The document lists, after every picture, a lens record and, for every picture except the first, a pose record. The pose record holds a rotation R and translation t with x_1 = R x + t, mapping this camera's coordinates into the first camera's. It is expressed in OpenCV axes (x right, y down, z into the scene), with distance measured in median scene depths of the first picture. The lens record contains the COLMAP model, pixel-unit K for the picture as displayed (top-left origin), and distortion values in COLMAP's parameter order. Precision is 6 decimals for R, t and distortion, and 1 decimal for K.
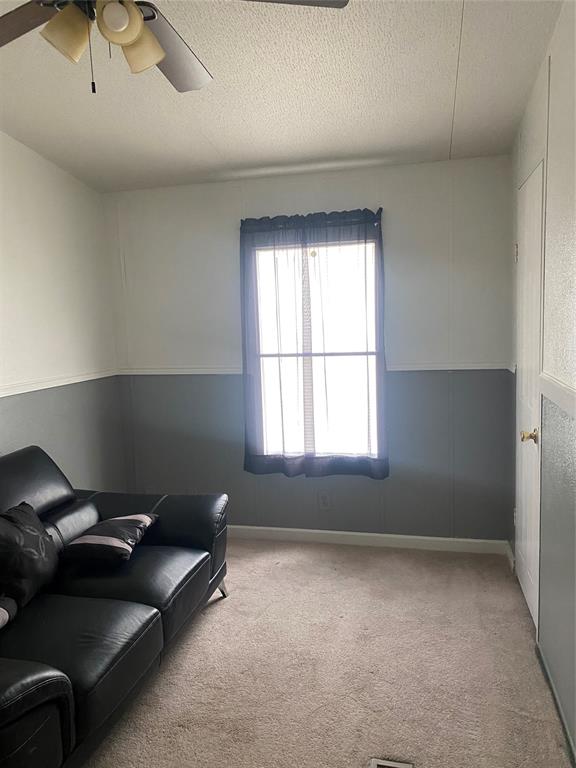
lens RADIAL K [[579.5, 0, 288.0], [0, 579.5, 384.0], [0, 0, 1]] dist [0.037476, -0.006711]
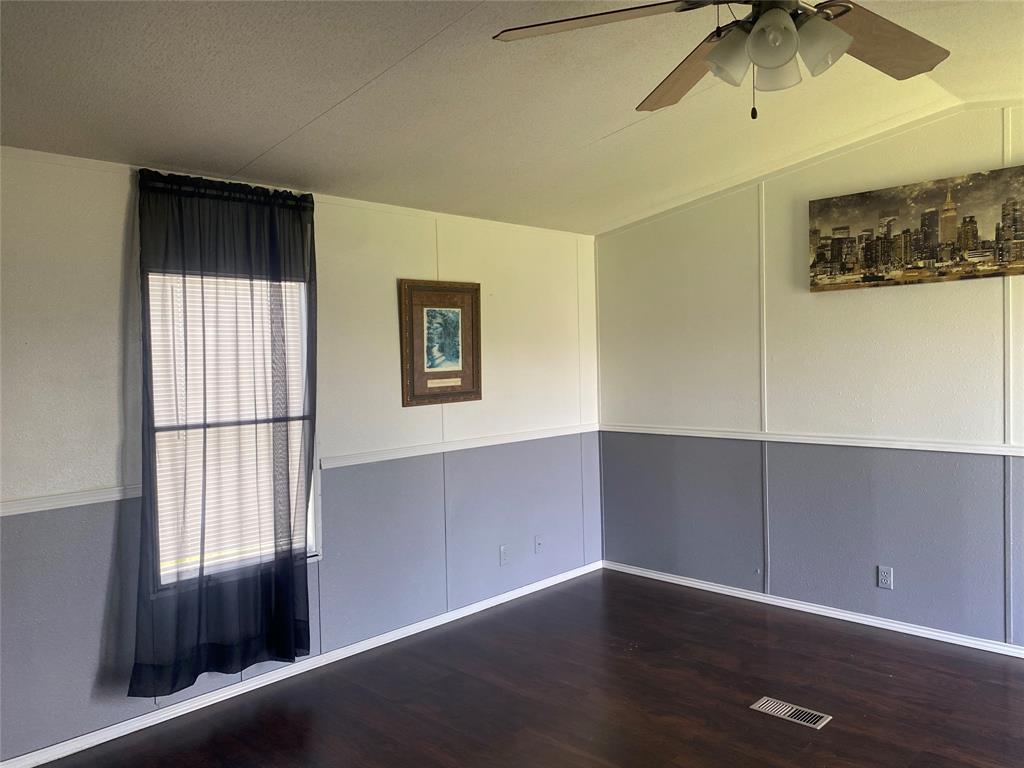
lens RADIAL K [[772.6, 0, 516.4], [0, 772.6, 379.1], [0, 0, 1]] dist [0.037476, -0.006711]
pose [[0.498834, 0.005056, 0.866683, -0.631570], [0.112023, 0.991219, -0.070259, 0.002422], [-0.859427, 0.132136, 0.493887, 0.212292]]
